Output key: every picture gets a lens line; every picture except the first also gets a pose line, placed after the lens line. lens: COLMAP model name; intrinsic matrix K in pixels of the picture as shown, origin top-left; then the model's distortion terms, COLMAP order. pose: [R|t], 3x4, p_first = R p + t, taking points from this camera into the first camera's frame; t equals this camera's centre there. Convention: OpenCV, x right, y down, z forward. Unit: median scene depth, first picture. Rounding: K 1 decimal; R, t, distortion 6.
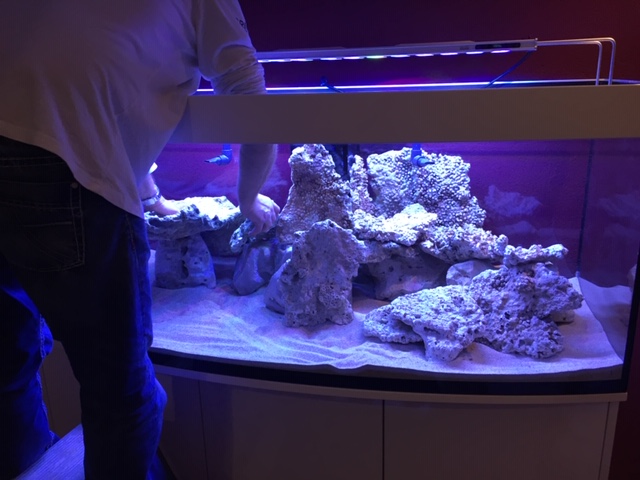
lens RADIAL K [[547.4, 0, 319.6], [0, 547.4, 233.7], [0, 0, 1]] dist [0.063032, -0.063577]
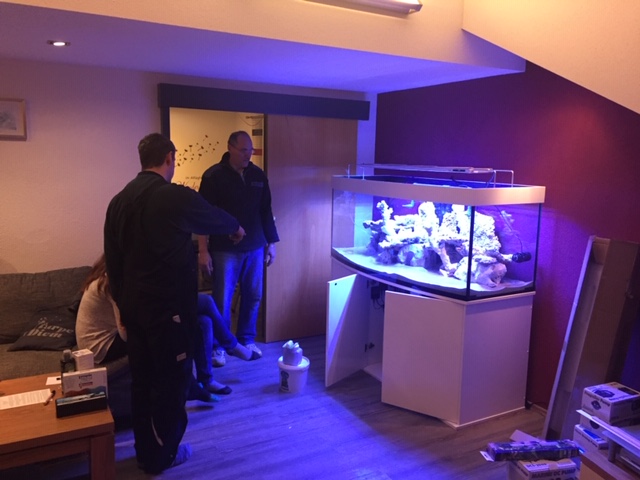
lens RADIAL K [[547.4, 0, 328.6], [0, 547.4, 235.7], [0, 0, 1]] dist [0.063032, -0.063577]
pose [[0.706292, 0.159588, -0.689698, 1.390858], [-0.246685, 0.968677, -0.028480, 0.164069], [0.663550, 0.190254, 0.723537, -1.059773]]
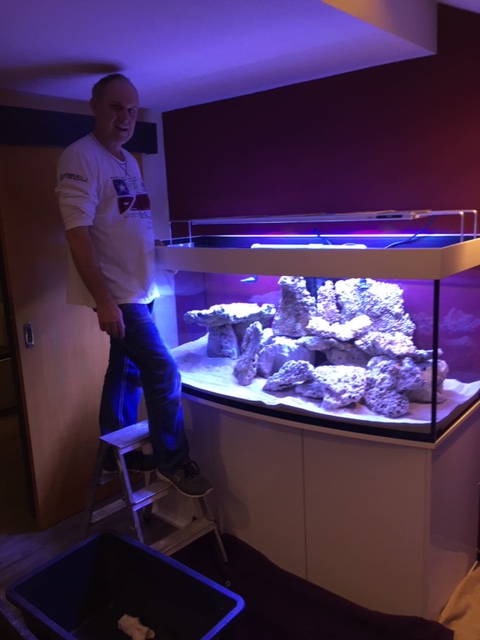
lens RADIAL K [[547.4, 0, 258.1], [0, 547.4, 315.9], [0, 0, 1]] dist [0.063032, -0.063577]
pose [[0.915023, 0.068084, -0.397615, 0.527248], [-0.091432, 0.995006, -0.040035, 0.032105], [0.392903, 0.072988, 0.916679, -0.472907]]
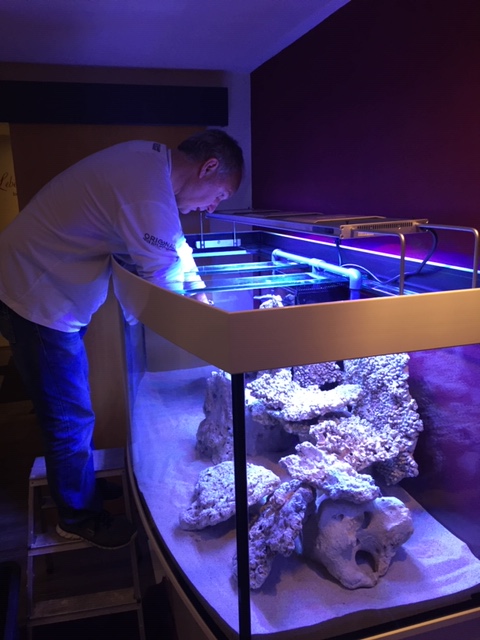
lens RADIAL K [[547.4, 0, 243.6], [0, 547.4, 317.7], [0, 0, 1]] dist [0.063032, -0.063577]
pose [[0.520004, 0.202917, -0.829711, 0.846538], [-0.218596, 0.970639, 0.100383, -0.222979], [0.825719, 0.129172, 0.549093, 0.368451]]
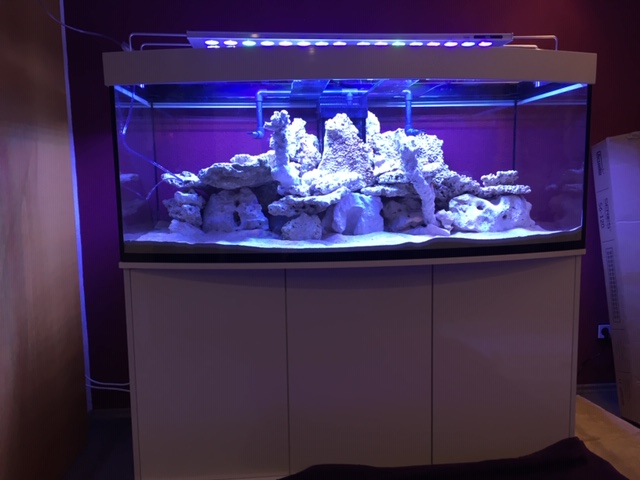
lens RADIAL K [[547.4, 0, 333.5], [0, 547.4, 242.9], [0, 0, 1]] dist [0.063032, -0.063577]
pose [[0.939352, -0.017889, 0.342487, -0.501260], [0.076974, 0.984157, -0.159716, 0.351236], [-0.334204, 0.176392, 0.925847, -0.173311]]
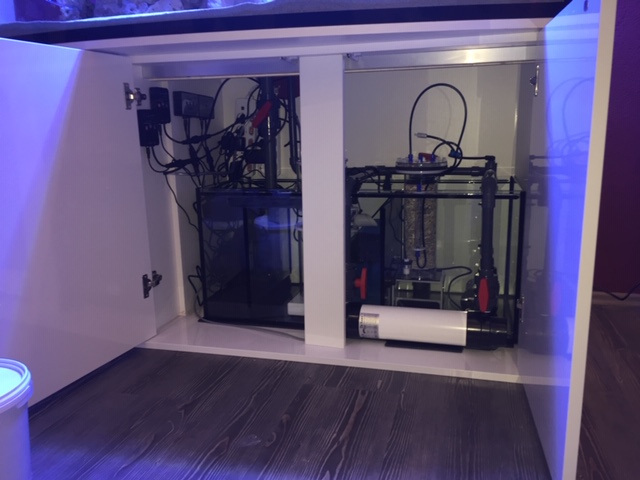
lens RADIAL K [[547.4, 0, 327.0], [0, 547.4, 241.4], [0, 0, 1]] dist [0.063032, -0.063577]
pose [[0.999725, 0.018148, 0.014882, 0.105625], [-0.016929, 0.996785, -0.078311, 0.549641], [-0.016255, 0.078038, 0.996818, 0.088695]]
